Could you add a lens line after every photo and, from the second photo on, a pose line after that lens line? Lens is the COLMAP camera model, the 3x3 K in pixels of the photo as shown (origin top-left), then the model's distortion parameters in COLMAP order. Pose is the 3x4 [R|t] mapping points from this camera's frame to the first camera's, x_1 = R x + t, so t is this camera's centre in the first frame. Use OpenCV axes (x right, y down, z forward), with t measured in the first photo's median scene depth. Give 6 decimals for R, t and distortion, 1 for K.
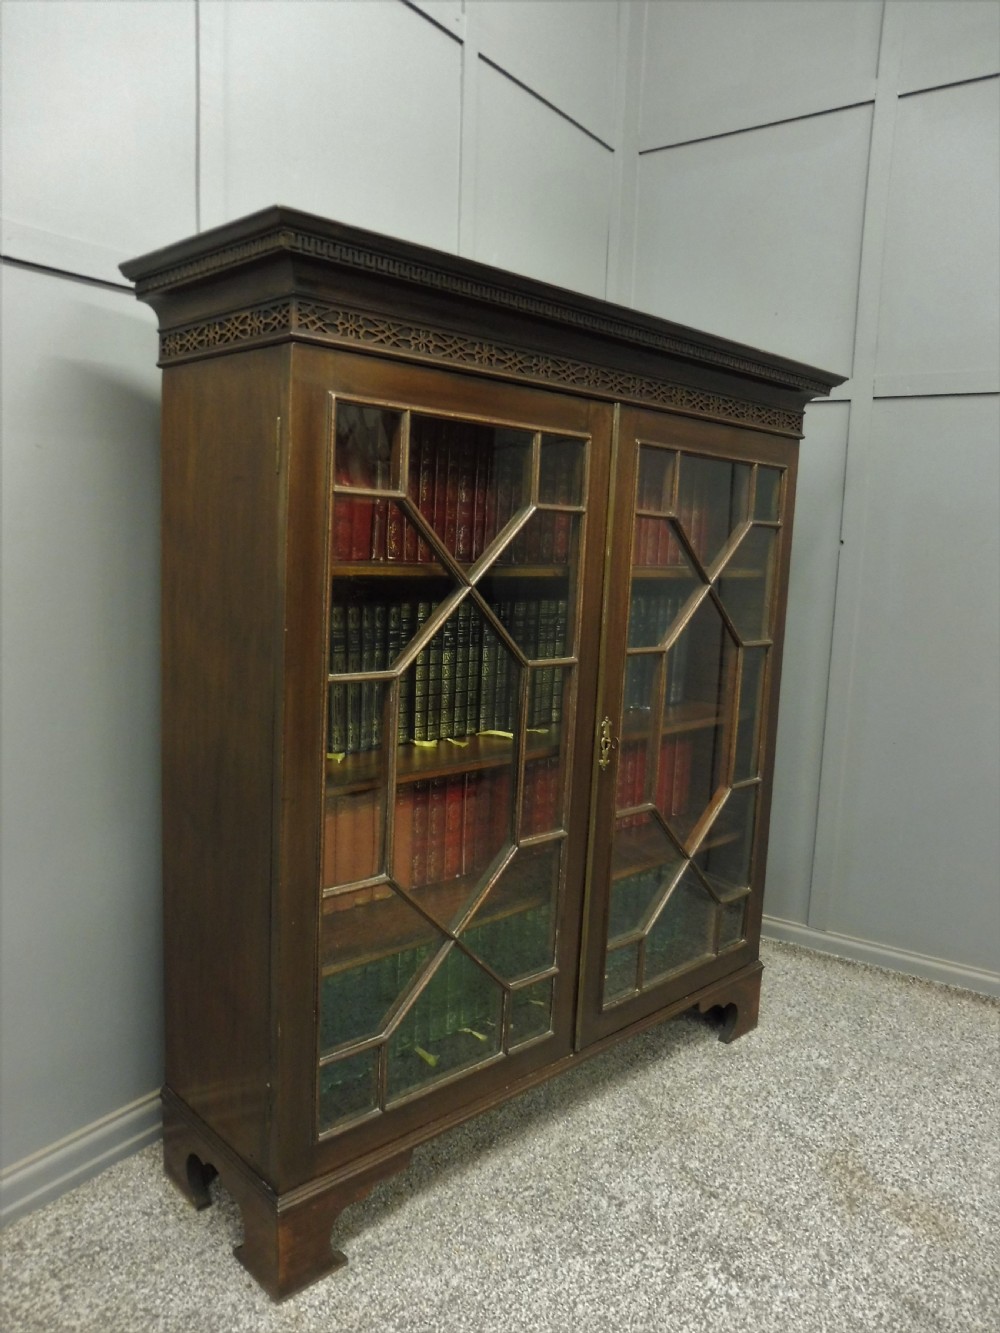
lens RADIAL K [[974.6, 0, 496.7], [0, 974.6, 666.2], [0, 0, 1]] dist [-0.039569, 0.011982]
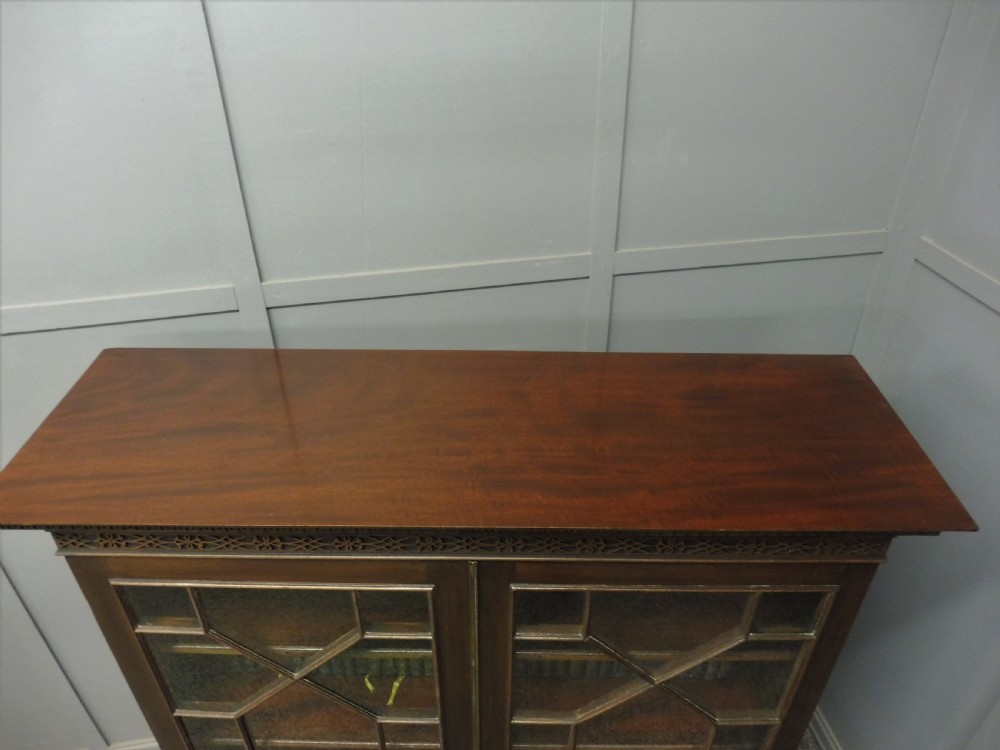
lens RADIAL K [[712.2, 0, 500.0], [0, 712.2, 375.0], [0, 0, 1]] dist [-0.036774, 0.003690]
pose [[0.711197, 0.351396, -0.608867, 0.505871], [-0.061237, 0.893782, 0.444301, -0.755907], [0.700320, -0.278700, 0.657174, 0.673245]]
